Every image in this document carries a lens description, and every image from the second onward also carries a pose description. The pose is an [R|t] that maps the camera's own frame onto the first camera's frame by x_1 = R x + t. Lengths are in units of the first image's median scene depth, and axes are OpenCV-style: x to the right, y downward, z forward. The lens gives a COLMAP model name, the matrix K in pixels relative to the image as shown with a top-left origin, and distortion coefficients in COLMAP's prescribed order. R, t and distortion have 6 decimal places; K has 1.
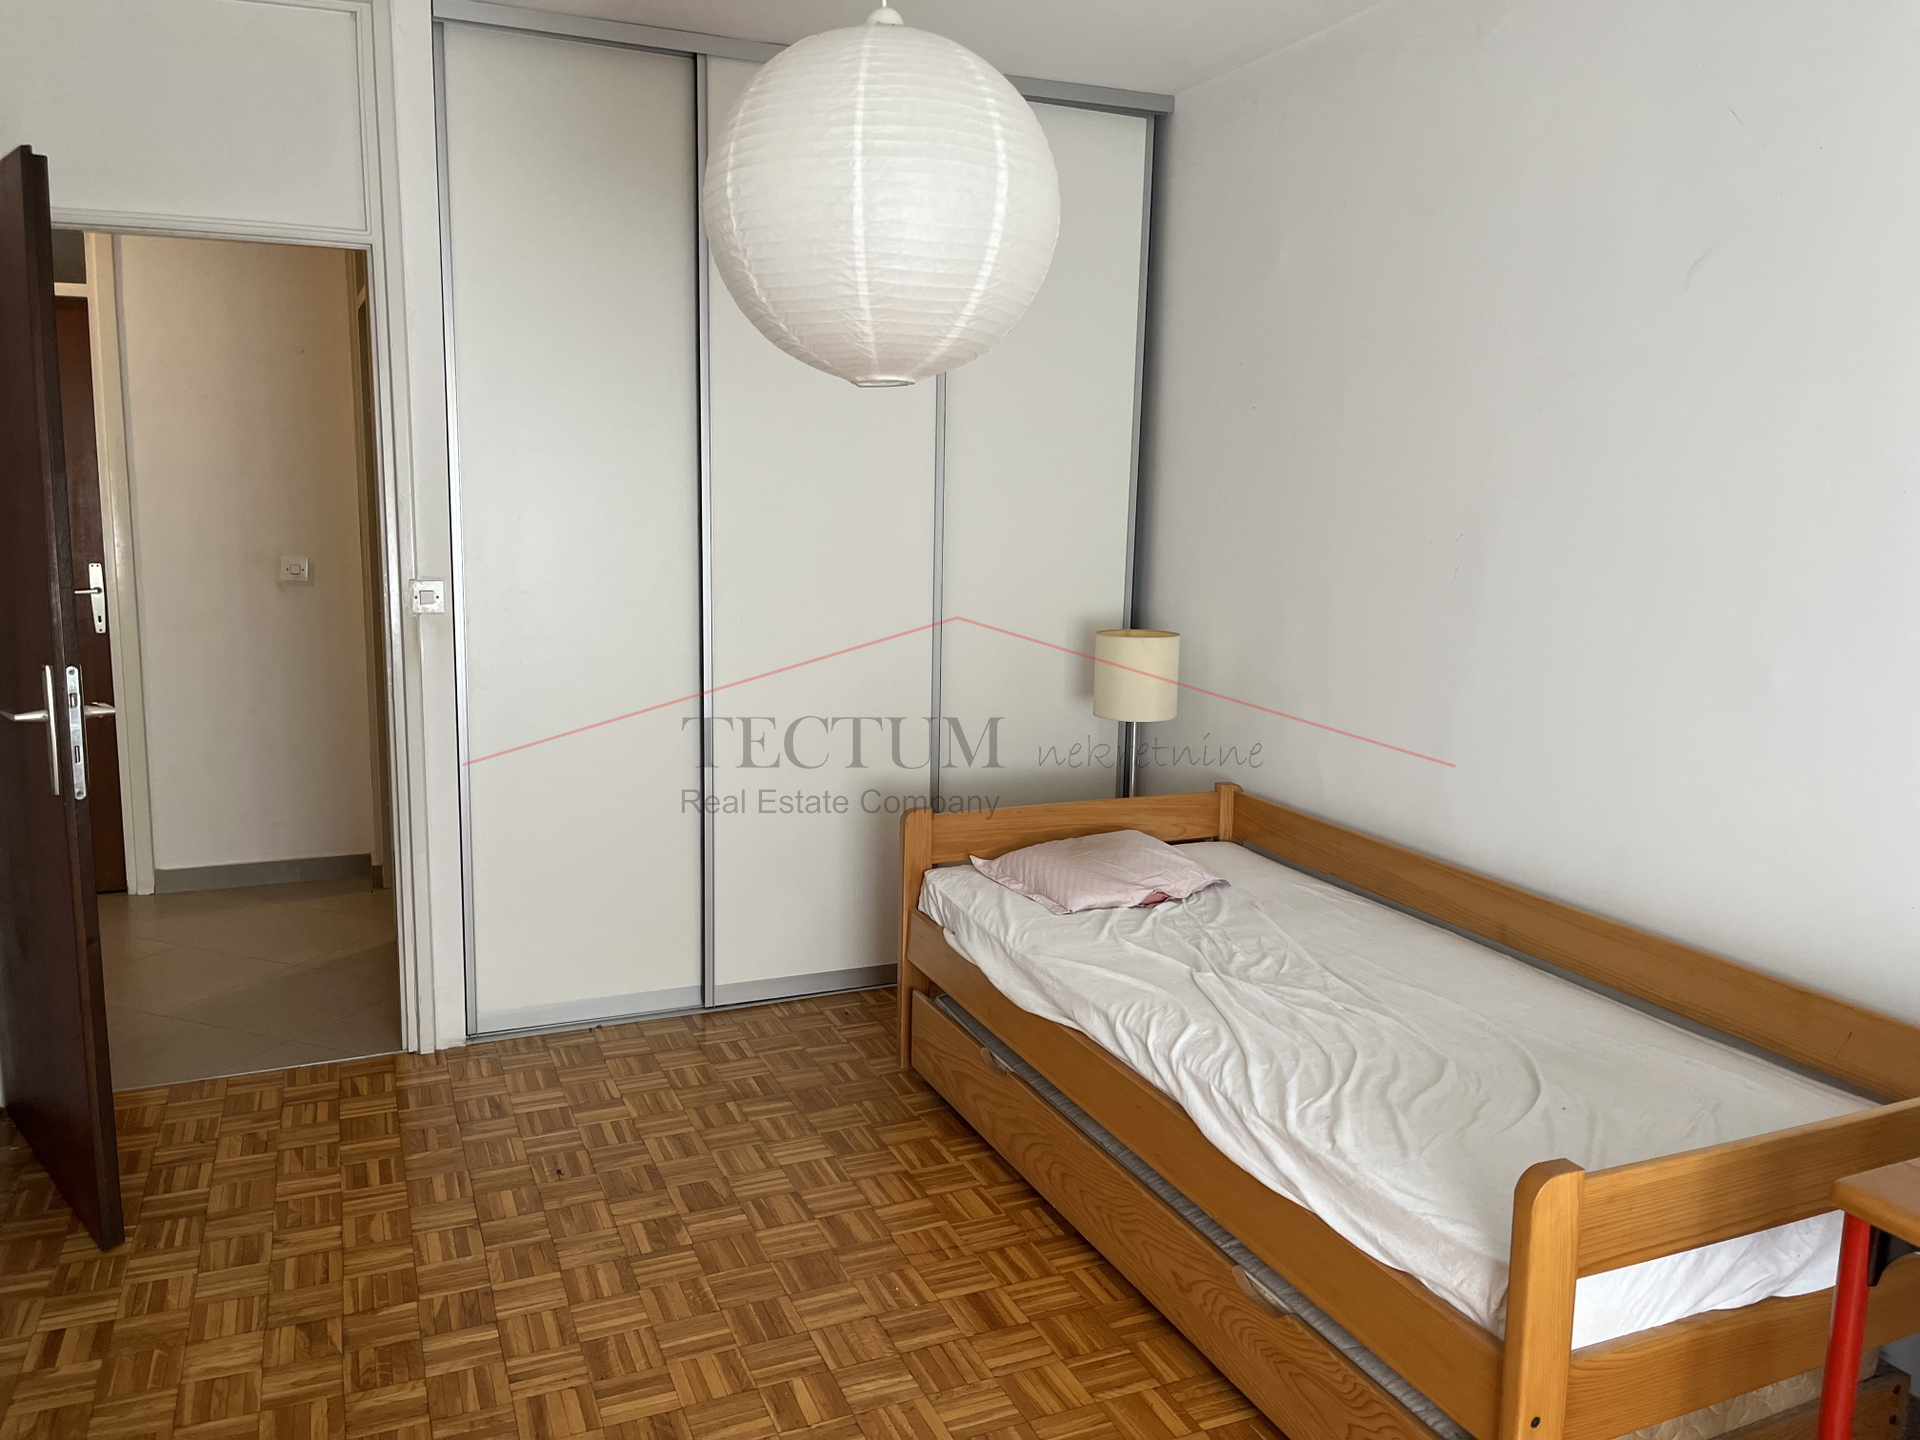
lens RADIAL K [[1474.3, 0, 960.0], [0, 1474.3, 720.0], [0, 0, 1]] dist [0.088912, -0.121314]
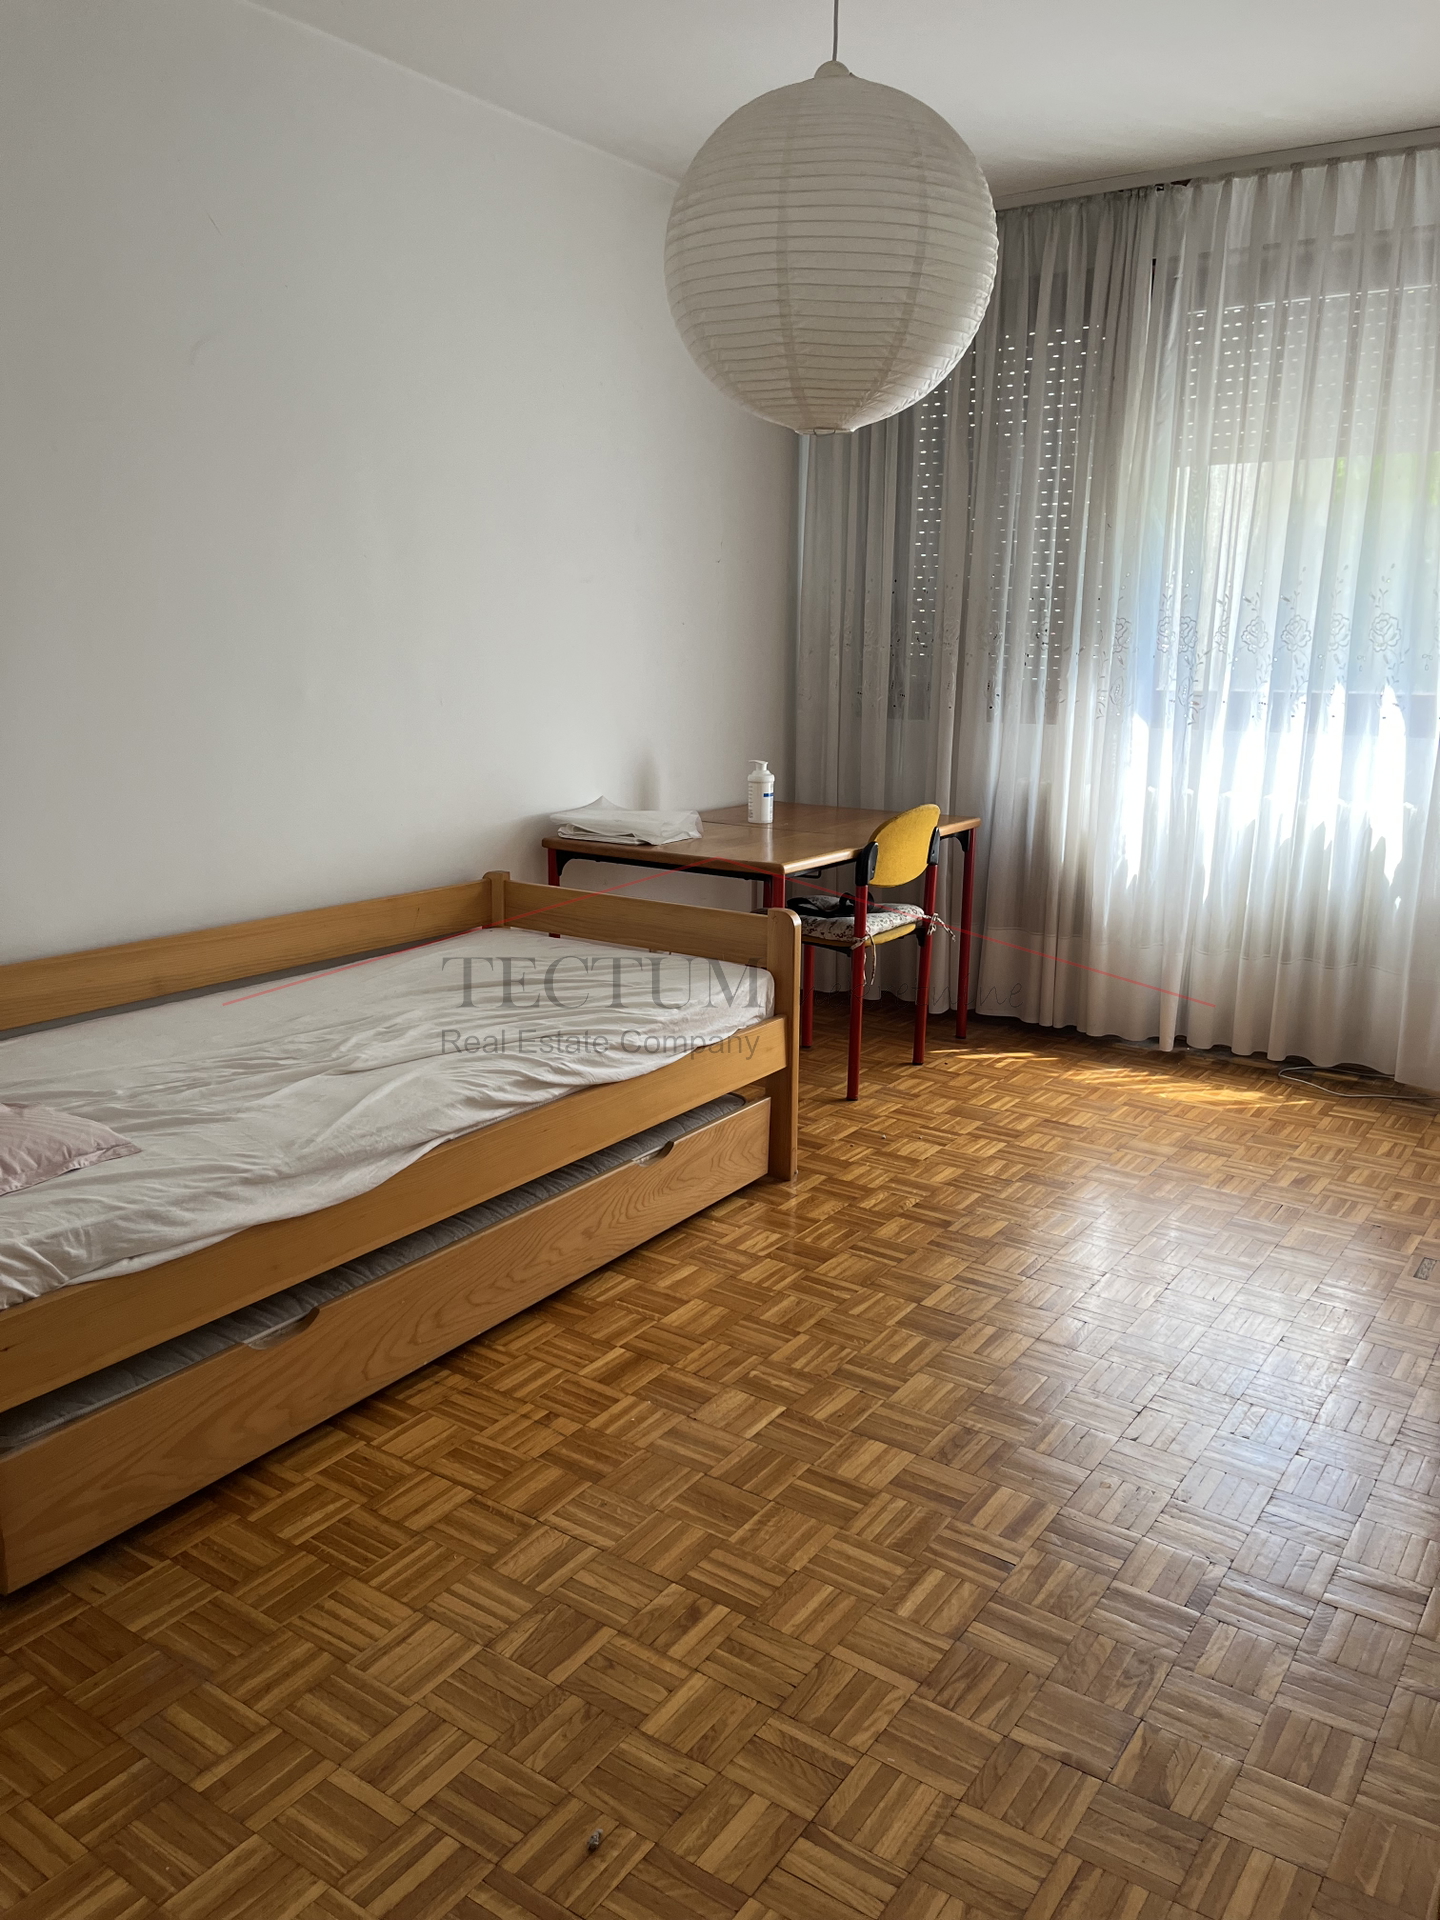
lens RADIAL K [[1474.3, 0, 714.3], [0, 1474.3, 984.8], [0, 0, 1]] dist [0.088912, -0.121314]
pose [[-0.539344, -0.220992, 0.812571, -0.725357], [0.108637, 0.938626, 0.327383, -0.159518], [-0.835049, 0.264847, -0.482234, 1.274533]]
